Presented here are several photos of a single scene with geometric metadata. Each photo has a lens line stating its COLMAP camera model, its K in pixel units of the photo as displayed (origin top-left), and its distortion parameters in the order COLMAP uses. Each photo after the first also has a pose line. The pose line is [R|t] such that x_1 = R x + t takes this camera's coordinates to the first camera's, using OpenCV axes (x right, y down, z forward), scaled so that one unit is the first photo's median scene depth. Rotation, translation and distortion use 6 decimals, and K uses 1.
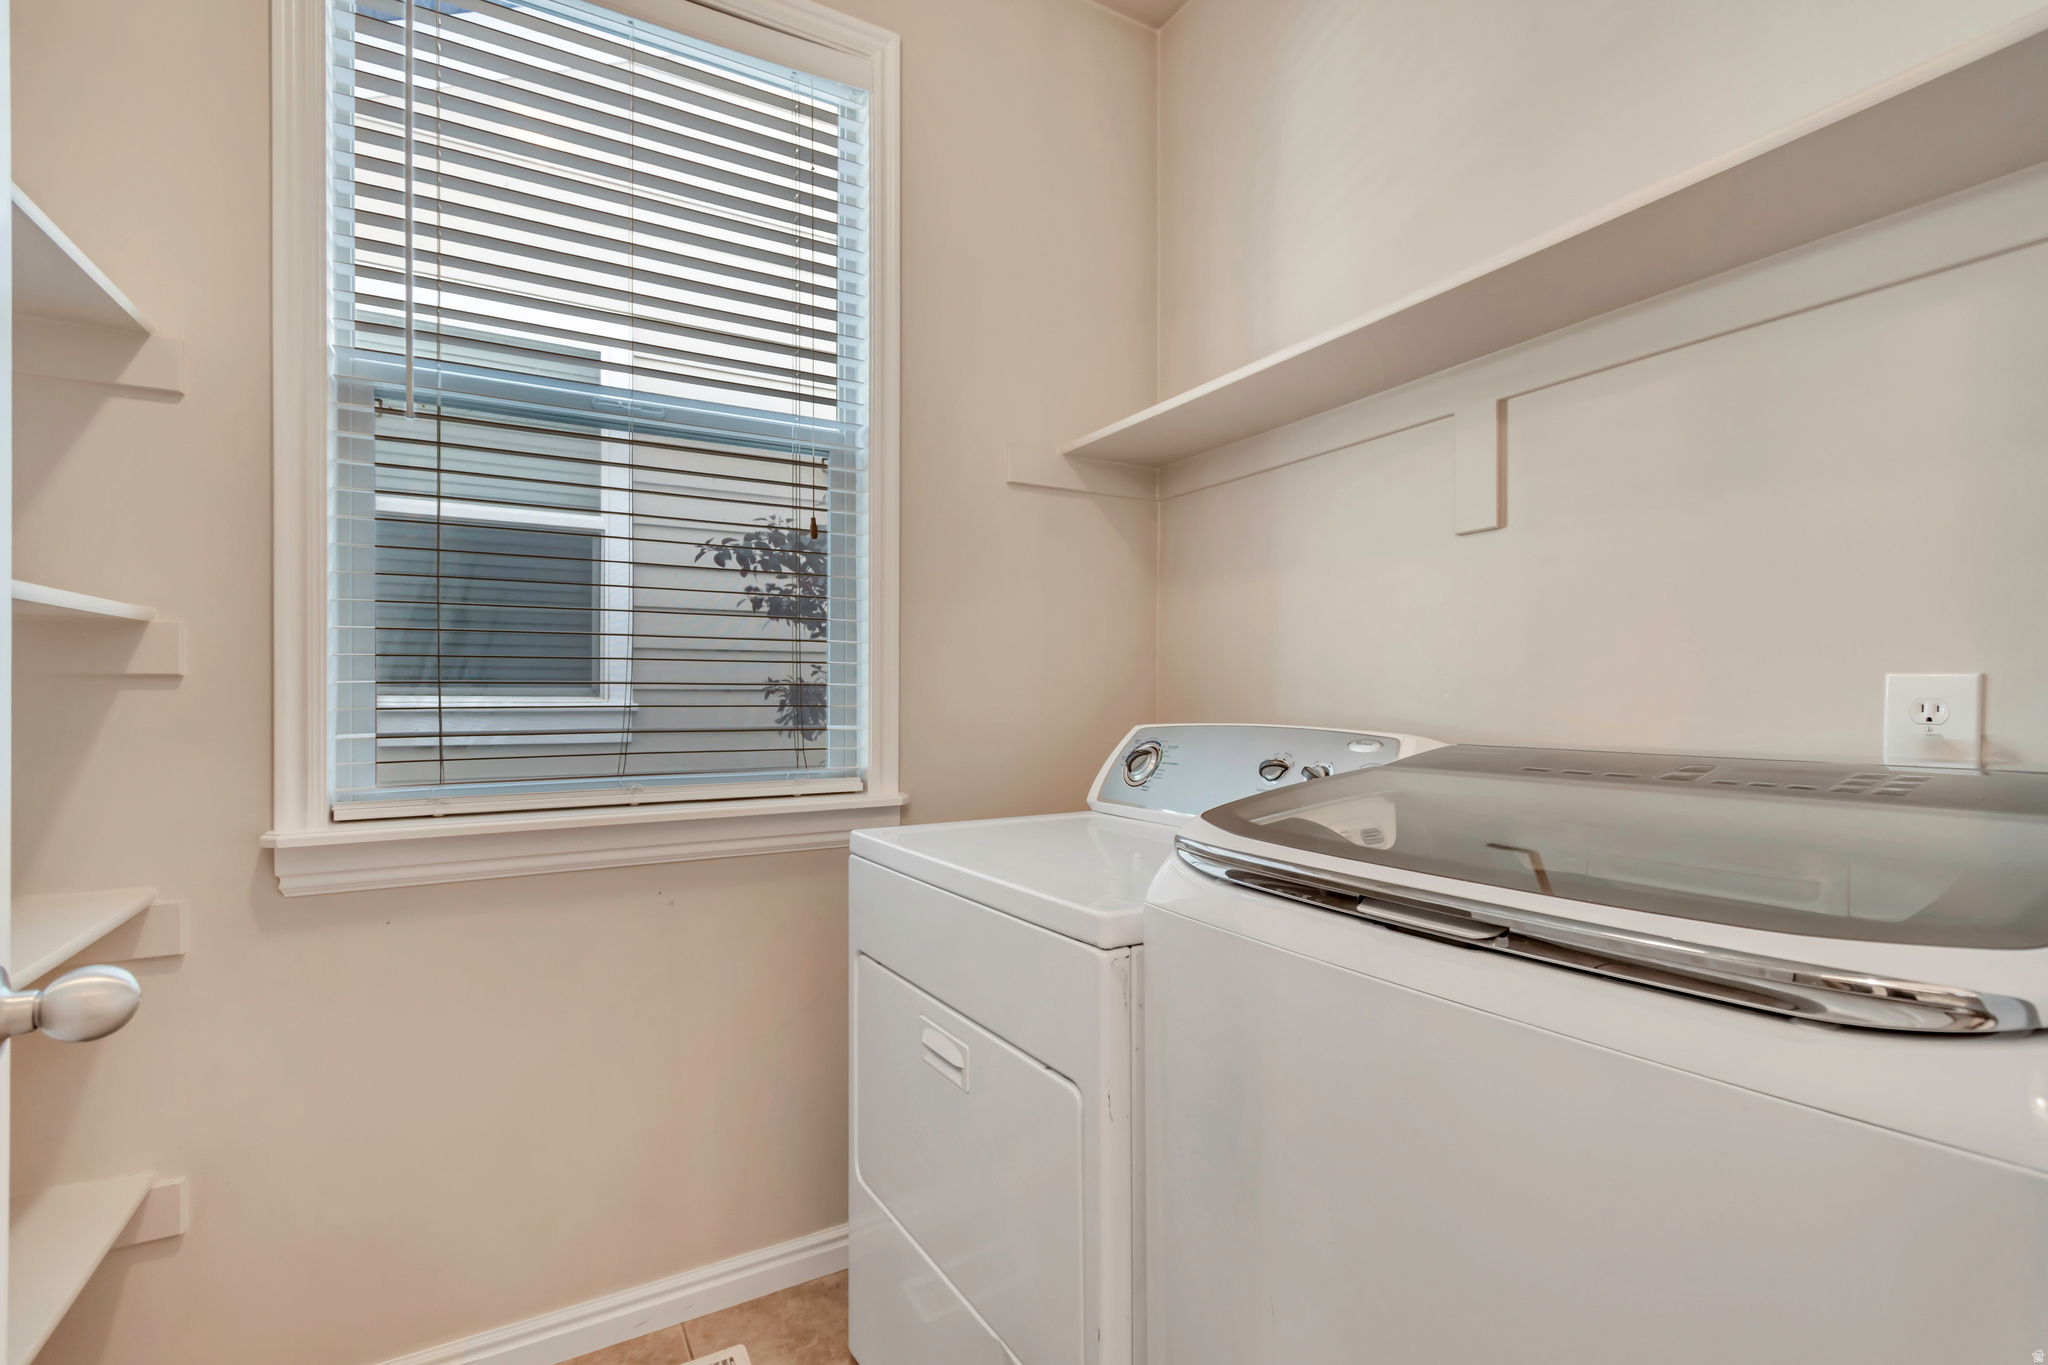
lens RADIAL K [[970.0, 0, 1024.4], [0, 970.0, 685.3], [0, 0, 1]] dist [-0.013765, 0.000483]
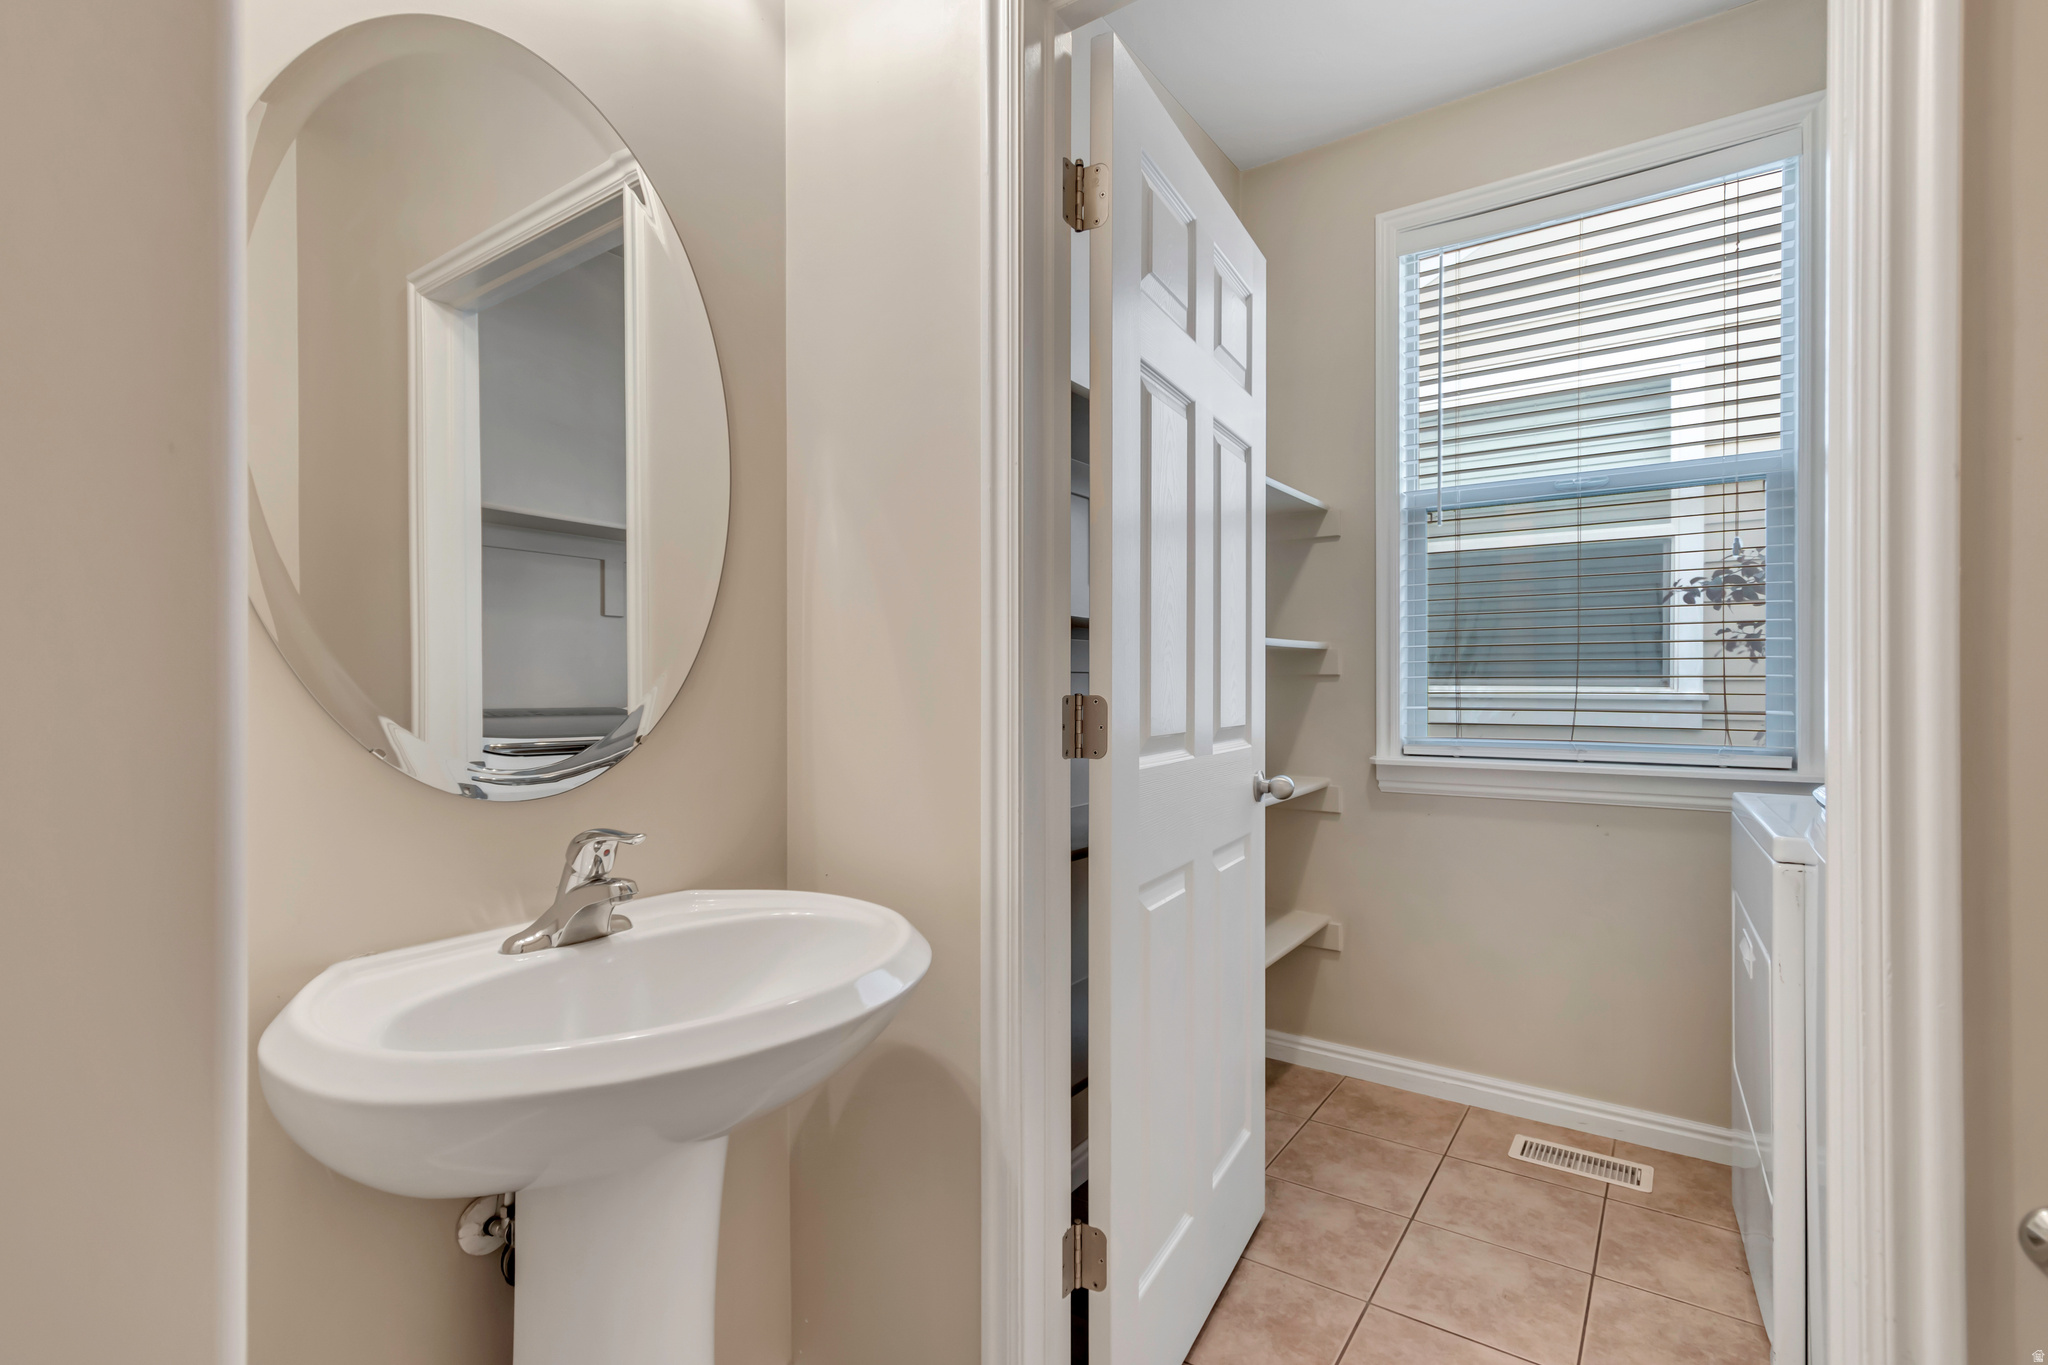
lens RADIAL K [[938.9, 0, 1034.1], [0, 938.9, 677.8], [0, 0, 1]] dist [0.001689, -0.000554]
pose [[0.391987, -0.004463, -0.919960, 0.621296], [0.006366, 0.999977, -0.002139, -0.003918], [0.919949, -0.005018, 0.392007, -0.332405]]
